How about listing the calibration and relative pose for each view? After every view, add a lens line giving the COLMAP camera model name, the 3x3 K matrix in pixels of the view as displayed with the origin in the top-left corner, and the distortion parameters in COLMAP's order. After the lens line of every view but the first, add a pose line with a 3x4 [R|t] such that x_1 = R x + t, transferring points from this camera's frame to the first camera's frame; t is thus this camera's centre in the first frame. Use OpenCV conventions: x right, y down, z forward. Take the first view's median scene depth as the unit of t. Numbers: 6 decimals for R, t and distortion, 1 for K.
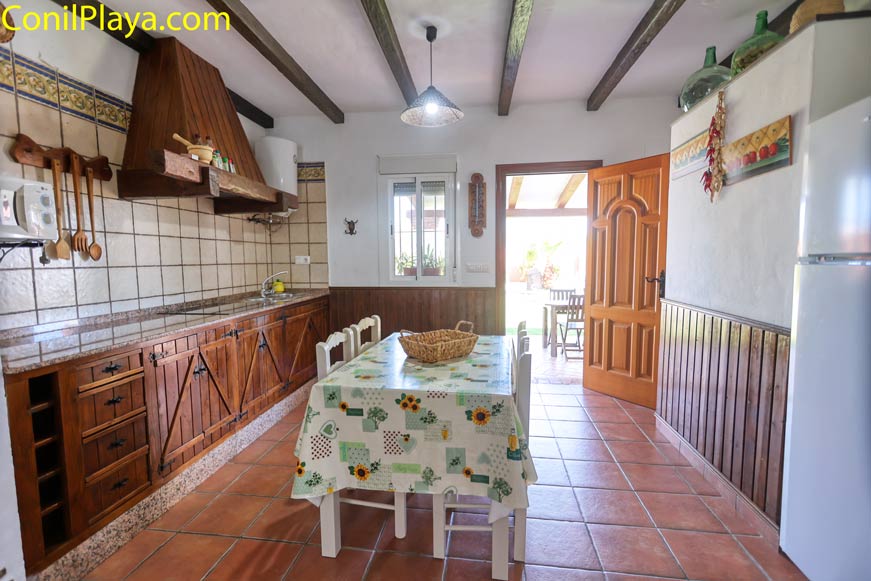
lens RADIAL K [[420.5, 0, 430.1], [0, 420.5, 295.4], [0, 0, 1]] dist [0.000299, 0.000369]
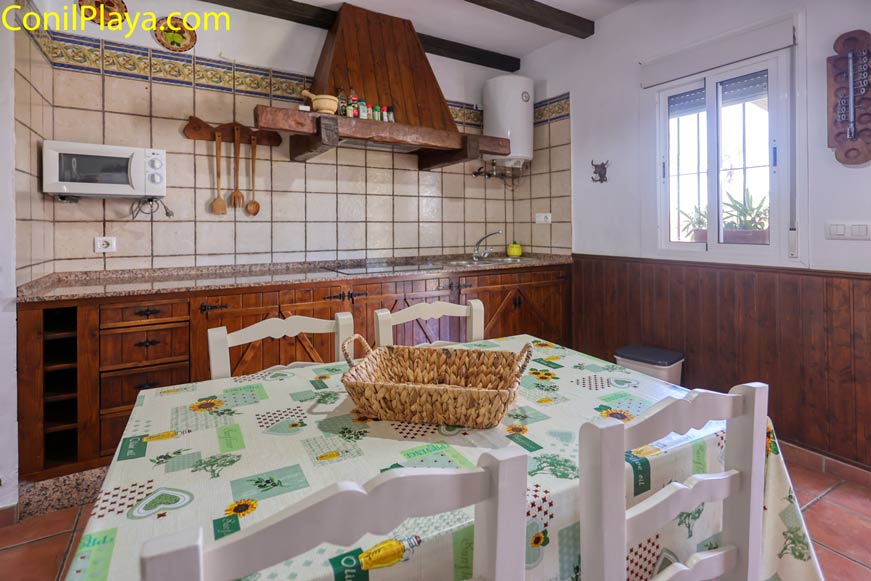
lens RADIAL K [[410.6, 0, 404.4], [0, 410.6, 223.6], [0, 0, 1]] dist [-0.001622, 0.000707]
pose [[0.602260, -0.001200, -0.798299, 0.296035], [-0.068401, 0.996244, -0.053102, -0.024961], [0.795364, 0.086586, 0.599916, 0.562105]]
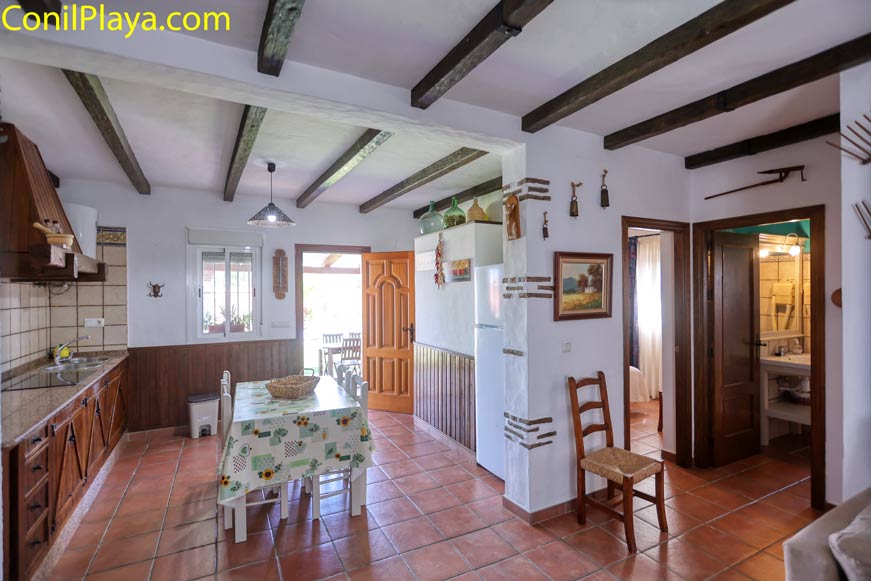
lens RADIAL K [[420.5, 0, 438.2], [0, 420.5, 293.1], [0, 0, 1]] dist [0.000299, 0.000369]
pose [[0.813199, 0.002305, 0.581981, -0.396442], [0.051179, 0.995835, -0.075457, -0.066237], [-0.579730, 0.091147, 0.809694, -0.480861]]
